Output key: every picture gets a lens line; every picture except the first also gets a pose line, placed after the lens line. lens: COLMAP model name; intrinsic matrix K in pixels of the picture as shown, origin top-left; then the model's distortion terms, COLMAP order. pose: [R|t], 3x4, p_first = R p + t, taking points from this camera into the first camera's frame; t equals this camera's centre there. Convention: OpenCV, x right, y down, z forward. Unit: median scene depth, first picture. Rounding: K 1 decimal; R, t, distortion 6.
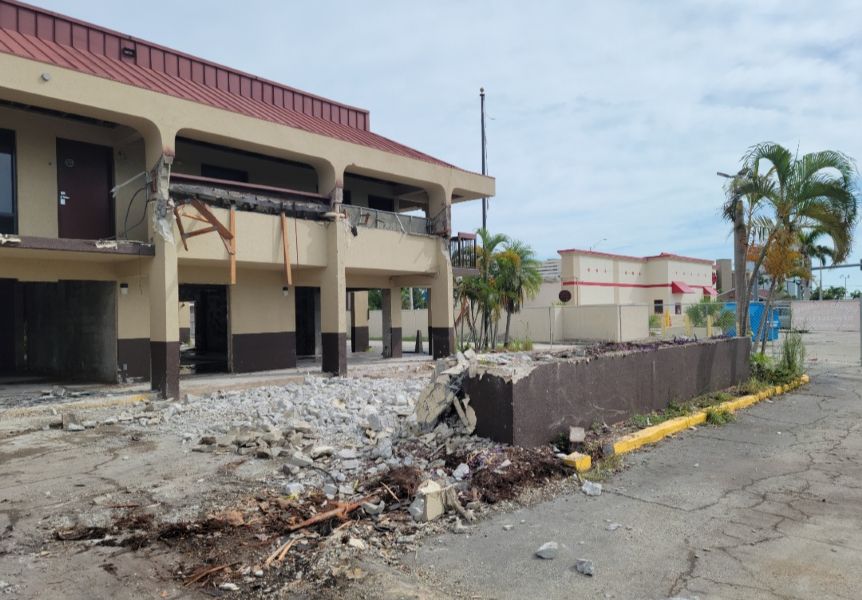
lens RADIAL K [[659.3, 0, 431.0], [0, 659.3, 300.0], [0, 0, 1]] dist [-0.000580, 0.000809]
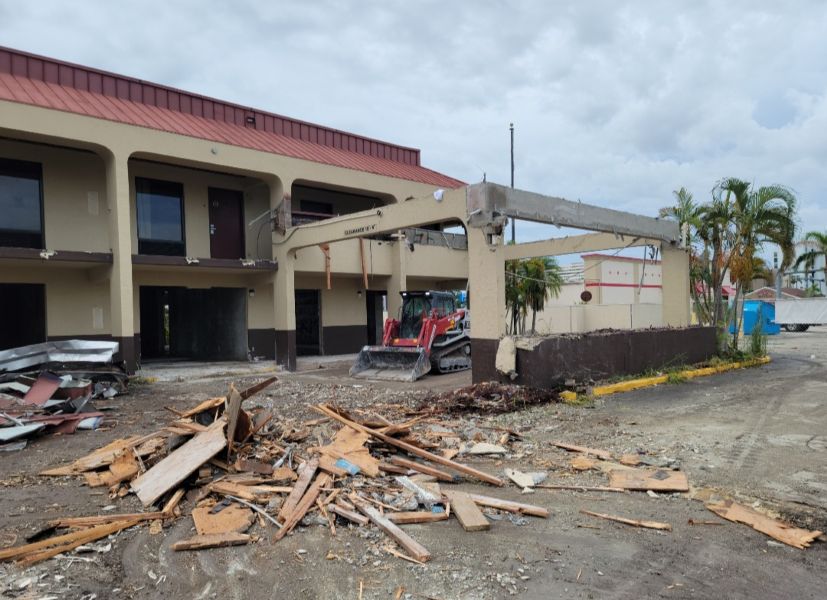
lens RADIAL K [[654.8, 0, 413.5], [0, 654.8, 300.0], [0, 0, 1]] dist [0.100244, 0.000332]
pose [[0.997195, -0.005707, -0.074626, -0.020354], [0.005586, 0.999983, -0.001836, 0.002089], [0.074635, 0.001414, 0.997210, -0.347318]]
